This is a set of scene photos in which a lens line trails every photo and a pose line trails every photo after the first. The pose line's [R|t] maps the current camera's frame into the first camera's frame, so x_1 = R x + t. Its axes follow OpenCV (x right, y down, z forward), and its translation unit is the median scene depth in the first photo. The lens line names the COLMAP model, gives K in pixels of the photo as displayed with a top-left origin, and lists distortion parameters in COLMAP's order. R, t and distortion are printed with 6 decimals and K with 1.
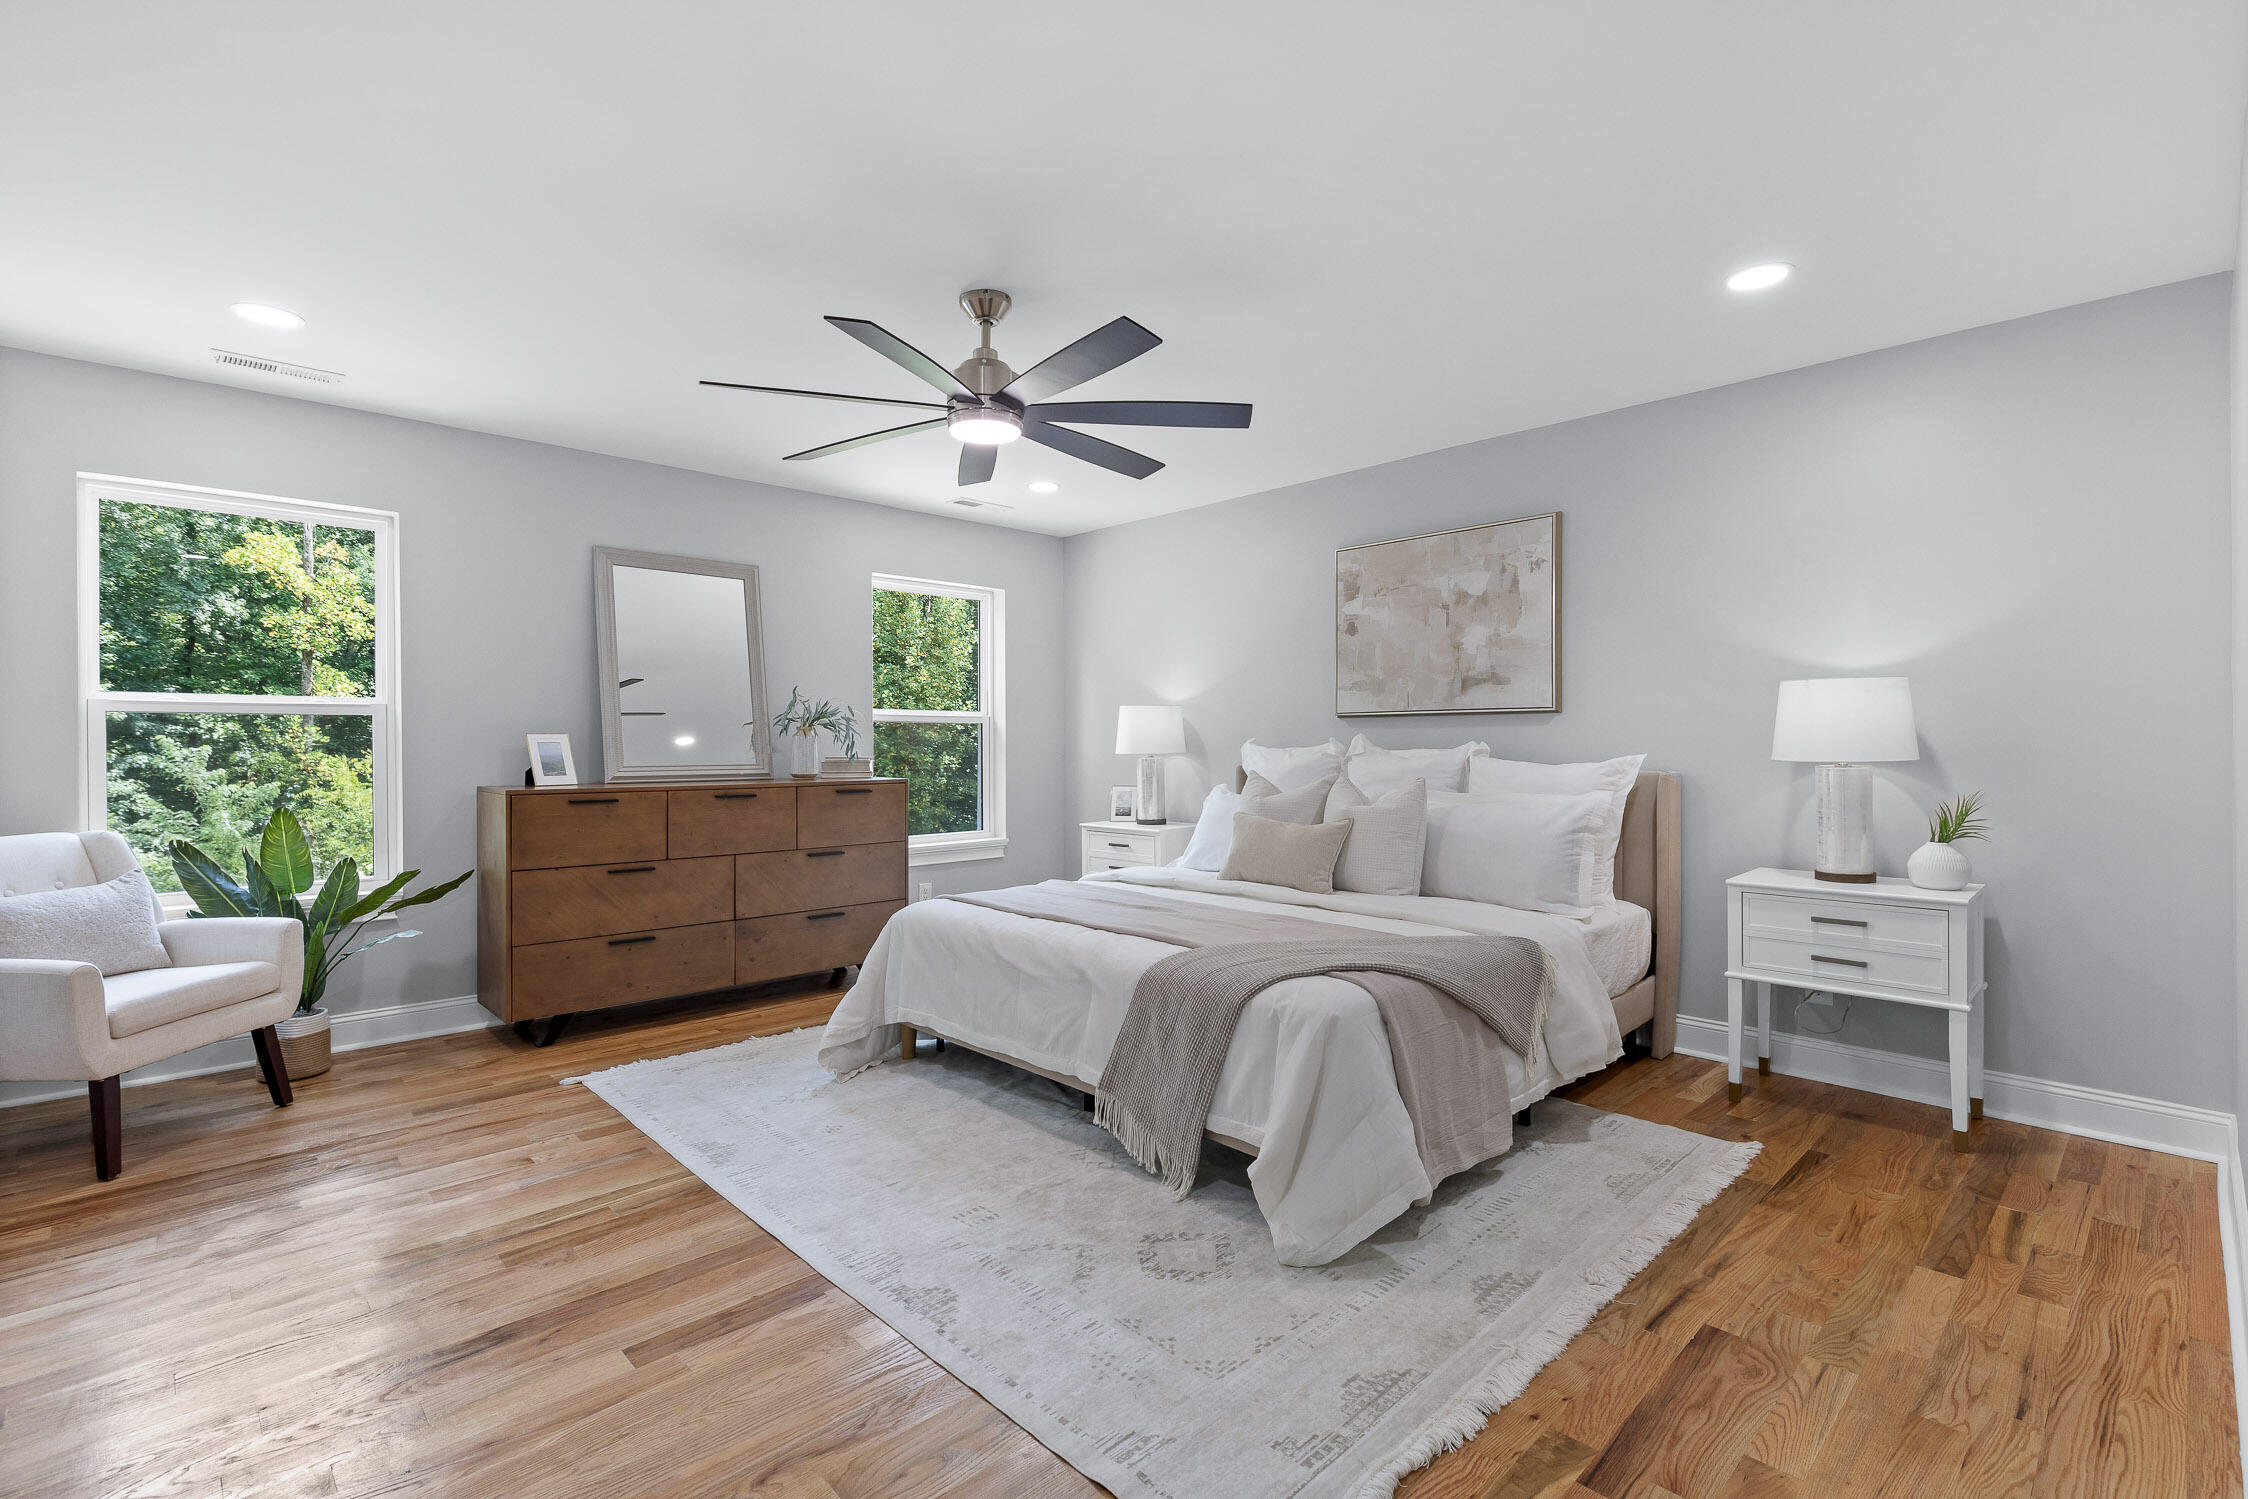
lens RADIAL K [[1014.7, 0, 1117.0], [0, 1014.7, 735.0], [0, 0, 1]] dist [0.000397, 0.000194]
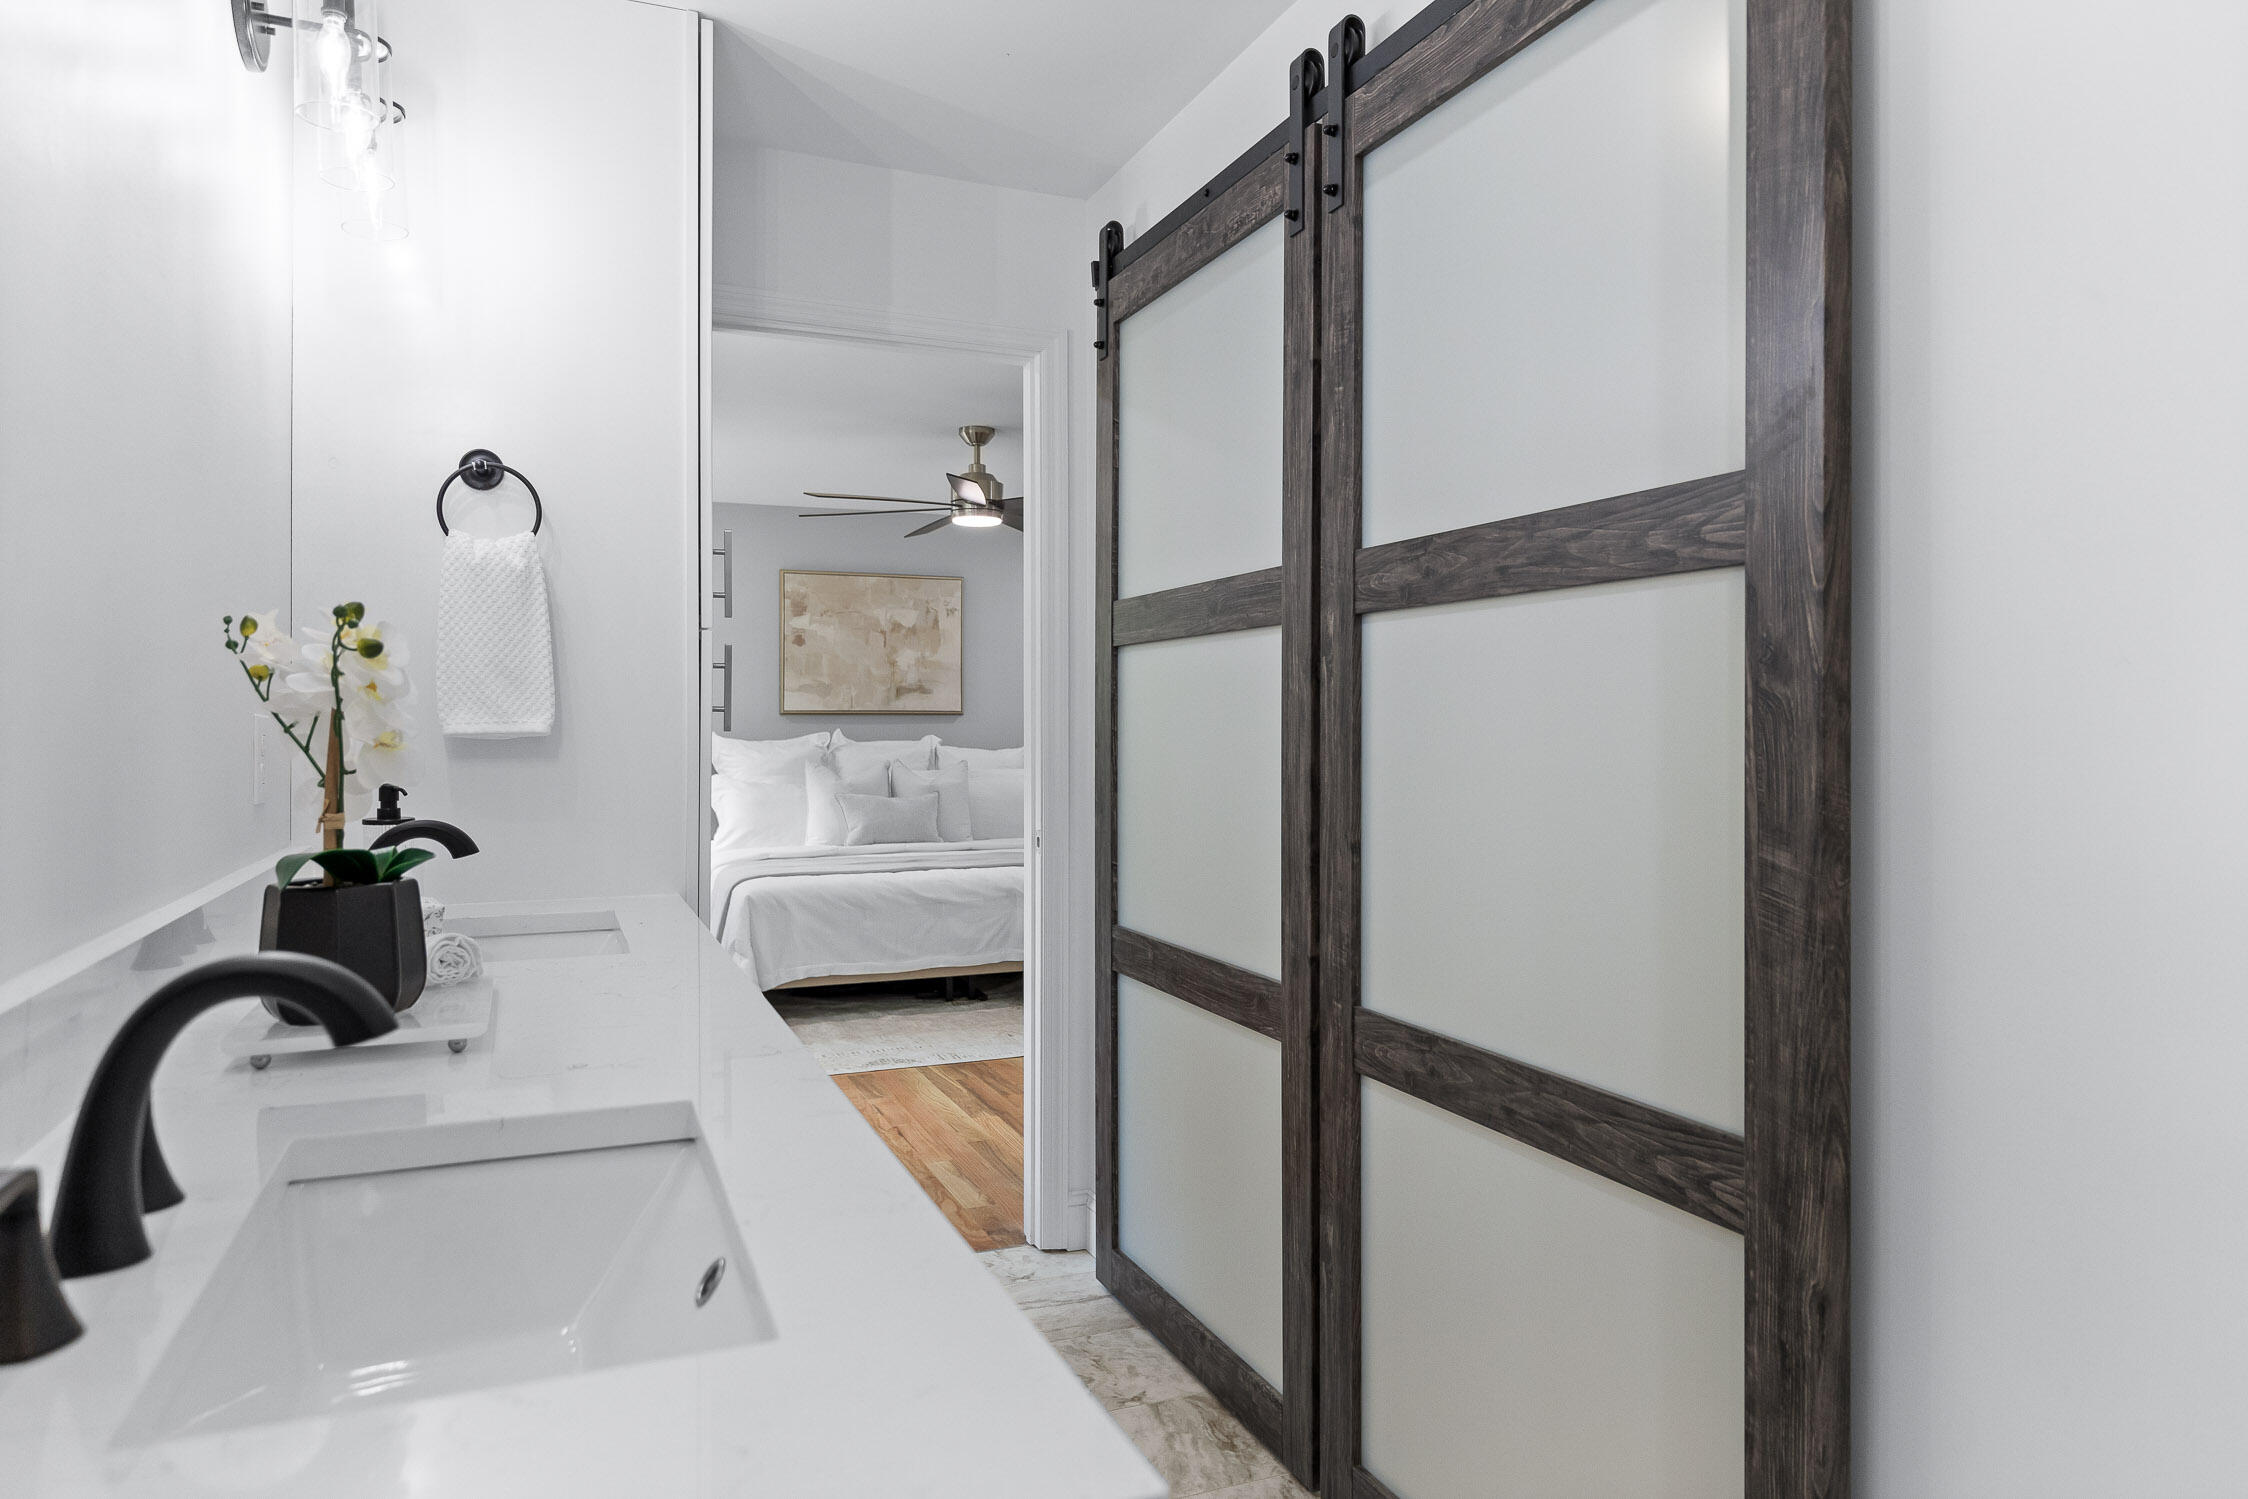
lens RADIAL K [[1401.1, 0, 1125.1], [0, 1401.1, 720.1], [0, 0, 1]] dist [0.000237, -0.000005]
pose [[0.346451, 0.002601, 0.938065, -1.284186], [-0.010027, 0.999949, 0.000931, -0.017598], [-0.938015, -0.009729, 0.346459, 0.074921]]
